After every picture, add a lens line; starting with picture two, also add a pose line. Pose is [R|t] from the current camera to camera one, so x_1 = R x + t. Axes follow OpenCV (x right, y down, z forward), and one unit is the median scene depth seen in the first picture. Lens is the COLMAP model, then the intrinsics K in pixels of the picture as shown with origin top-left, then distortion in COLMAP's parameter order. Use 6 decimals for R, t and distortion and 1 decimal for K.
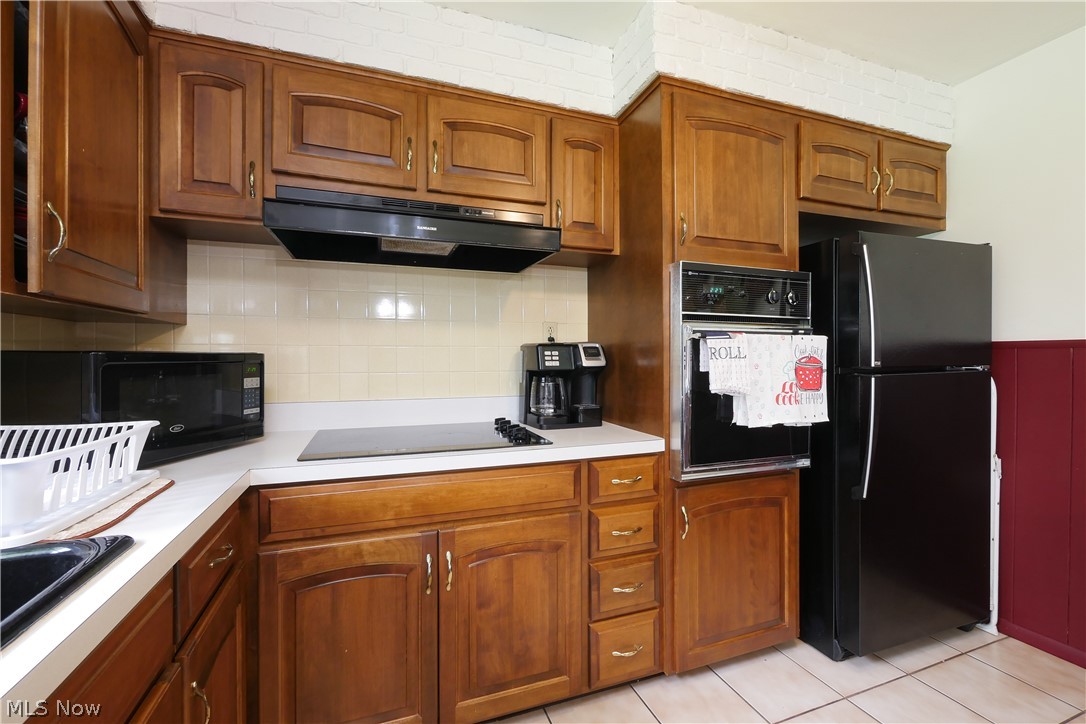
lens RADIAL K [[461.6, 0, 540.3], [0, 461.6, 358.5], [0, 0, 1]] dist [0.001128, 0.000195]
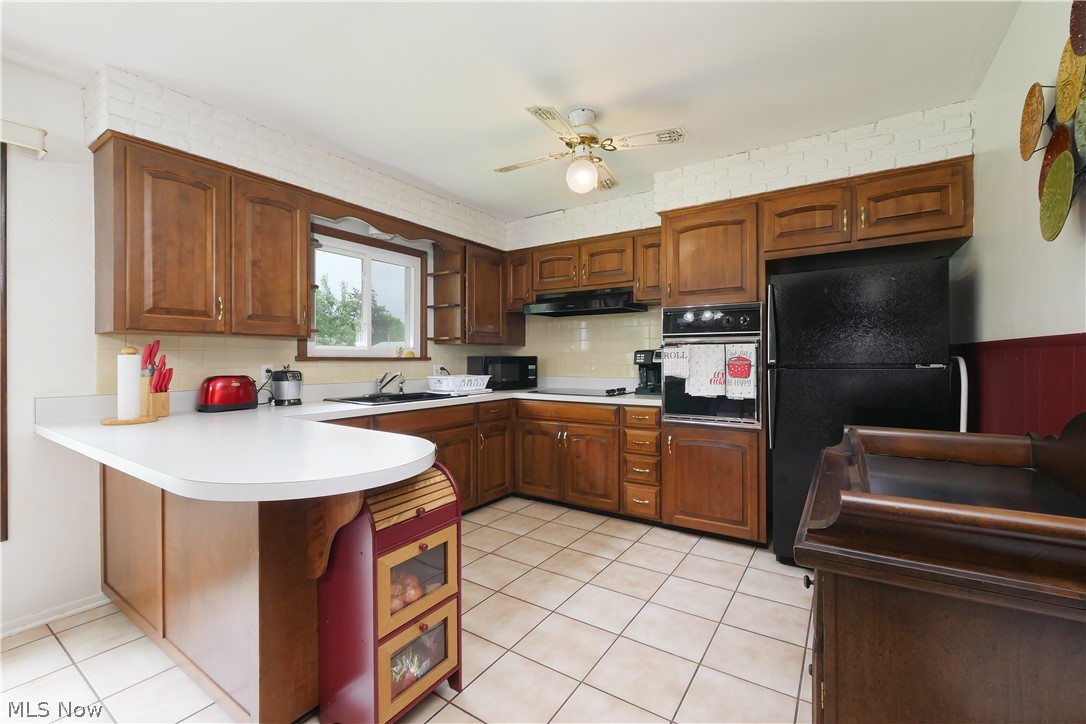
lens RADIAL K [[461.6, 0, 540.3], [0, 461.6, 358.5], [0, 0, 1]] dist [0.001128, 0.000195]
pose [[0.590286, -0.000005, -0.807194, 1.528330], [-0.001734, 0.999998, -0.001274, 0.004951], [0.807192, 0.002151, 0.590285, -0.547863]]
